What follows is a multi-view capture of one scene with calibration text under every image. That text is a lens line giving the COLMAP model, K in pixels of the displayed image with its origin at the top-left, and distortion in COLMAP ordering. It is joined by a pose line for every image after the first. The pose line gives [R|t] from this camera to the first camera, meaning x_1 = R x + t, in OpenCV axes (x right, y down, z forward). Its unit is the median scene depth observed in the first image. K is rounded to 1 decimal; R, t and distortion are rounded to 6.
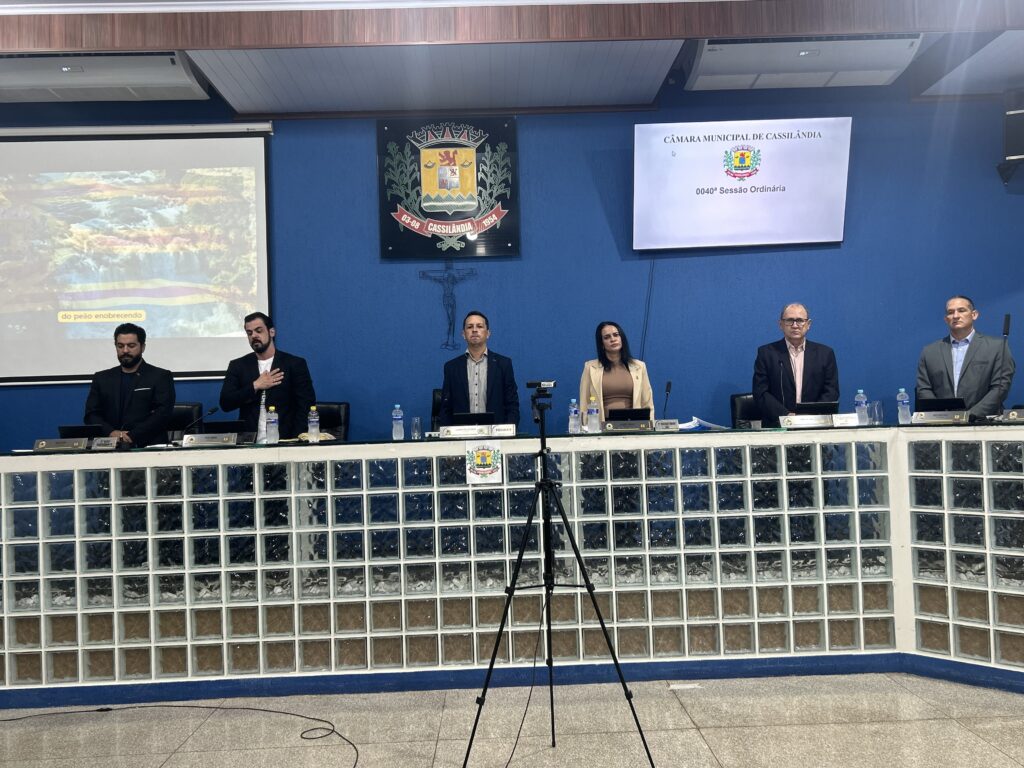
lens RADIAL K [[868.0, 0, 516.8], [0, 868.0, 387.1], [0, 0, 1]] dist [0.058080, -0.077578]
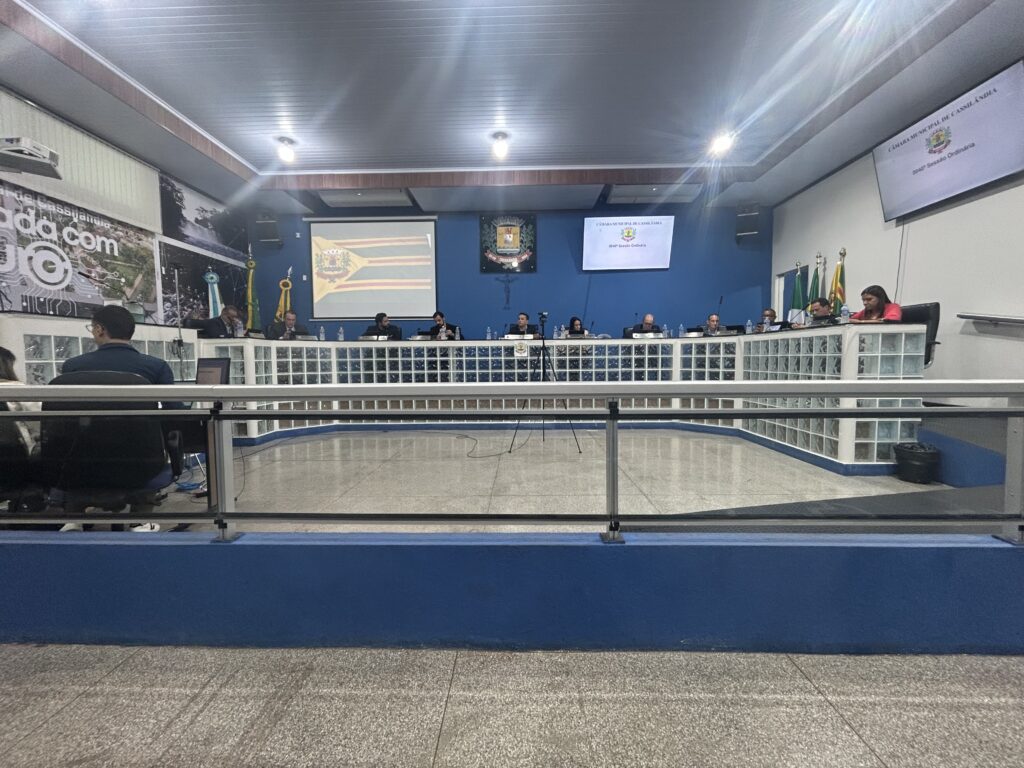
lens RADIAL K [[424.7, 0, 512.2], [0, 424.7, 382.1], [0, 0, 1]] dist [0.000280, -0.000062]
pose [[0.998706, 0.026479, -0.043411, -0.005527], [-0.022334, 0.995384, 0.093335, 0.067775], [0.045682, -0.092245, 0.994688, -0.315247]]
